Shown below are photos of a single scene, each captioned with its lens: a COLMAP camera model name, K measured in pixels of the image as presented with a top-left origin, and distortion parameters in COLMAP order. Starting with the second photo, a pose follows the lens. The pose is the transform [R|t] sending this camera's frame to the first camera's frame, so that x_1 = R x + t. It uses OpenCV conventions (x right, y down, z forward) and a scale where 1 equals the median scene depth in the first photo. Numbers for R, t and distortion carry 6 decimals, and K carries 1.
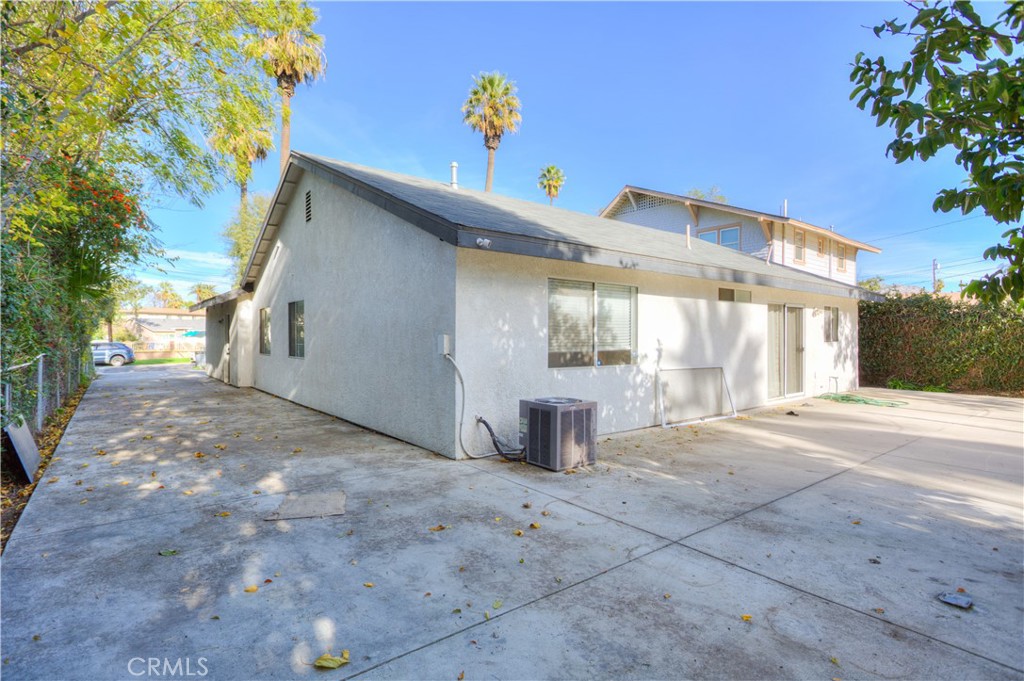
lens RADIAL K [[498.9, 0, 510.6], [0, 498.9, 338.9], [0, 0, 1]] dist [-0.002152, -0.000830]
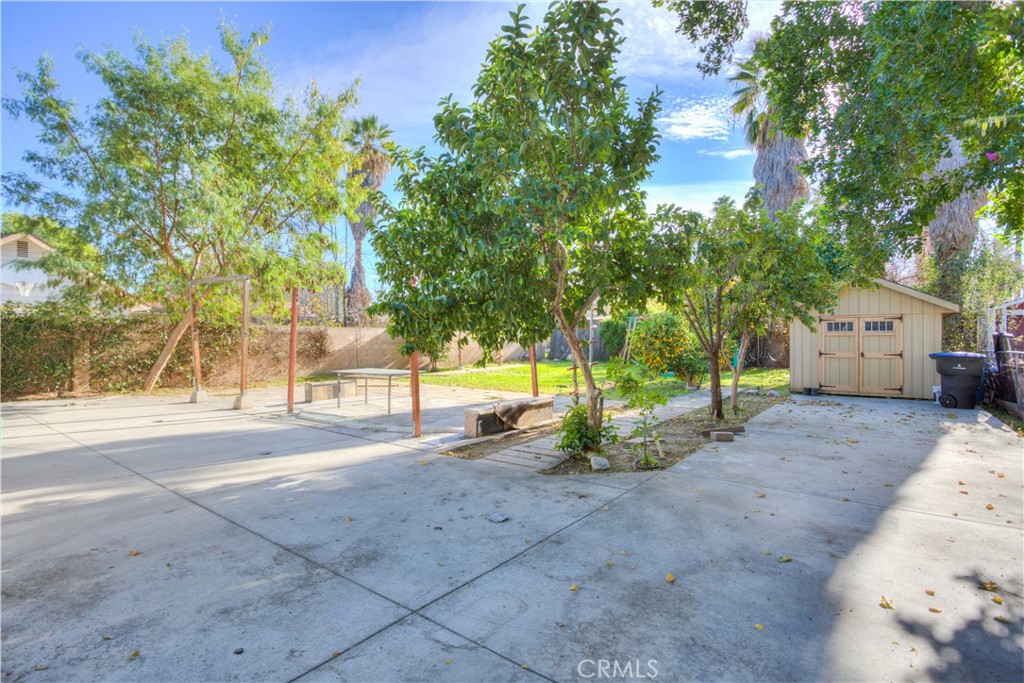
lens RADIAL K [[498.9, 0, 510.3], [0, 498.9, 341.1], [0, 0, 1]] dist [-0.002152, -0.000830]
pose [[-0.245655, -0.004468, 0.969347, -0.479743], [-0.003312, 0.999987, 0.003770, -0.009582], [-0.969352, -0.002285, -0.245666, 1.137860]]
